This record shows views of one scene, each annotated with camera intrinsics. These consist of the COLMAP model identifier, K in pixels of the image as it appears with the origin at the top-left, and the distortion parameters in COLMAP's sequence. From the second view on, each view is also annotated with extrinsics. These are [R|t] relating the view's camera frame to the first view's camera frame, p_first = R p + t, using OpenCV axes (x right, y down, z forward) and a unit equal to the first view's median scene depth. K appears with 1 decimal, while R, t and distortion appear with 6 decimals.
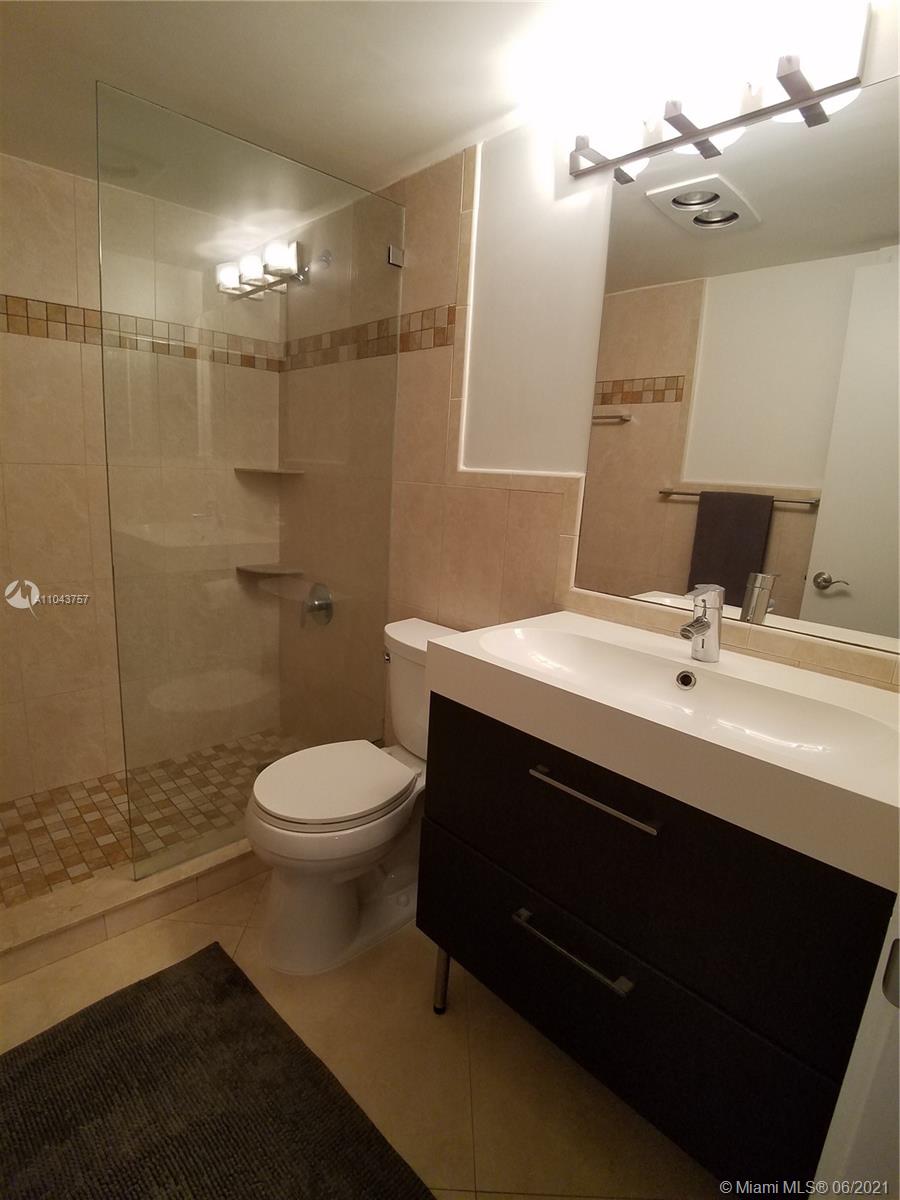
lens RADIAL K [[589.5, 0, 426.6], [0, 589.5, 592.6], [0, 0, 1]] dist [-0.013092, -0.040454]
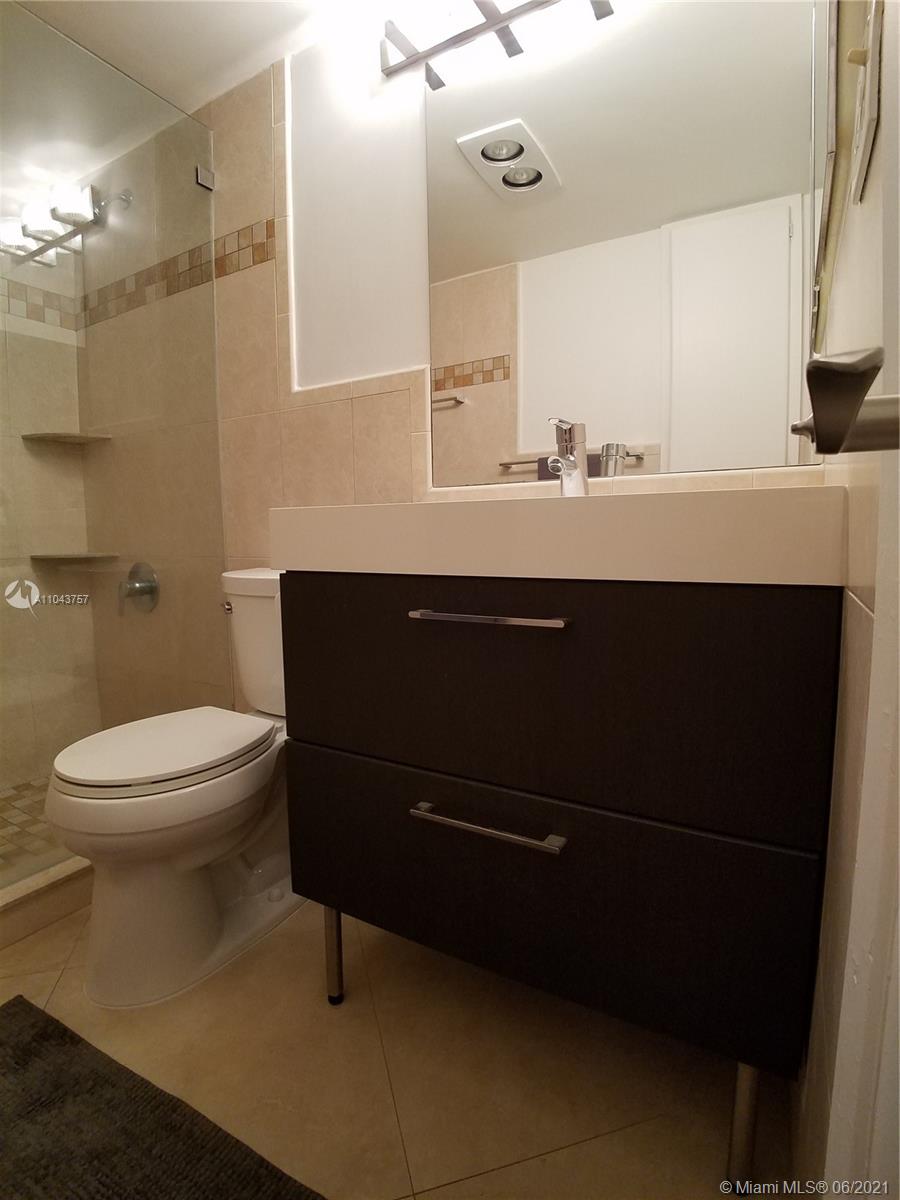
lens RADIAL K [[592.2, 0, 447.7], [0, 592.2, 596.0], [0, 0, 1]] dist [-0.051614, -0.001992]
pose [[0.954902, -0.094005, 0.281647, -0.001247], [0.123240, 0.988475, -0.087916, 0.199826], [-0.270136, 0.118661, 0.955482, 0.112021]]
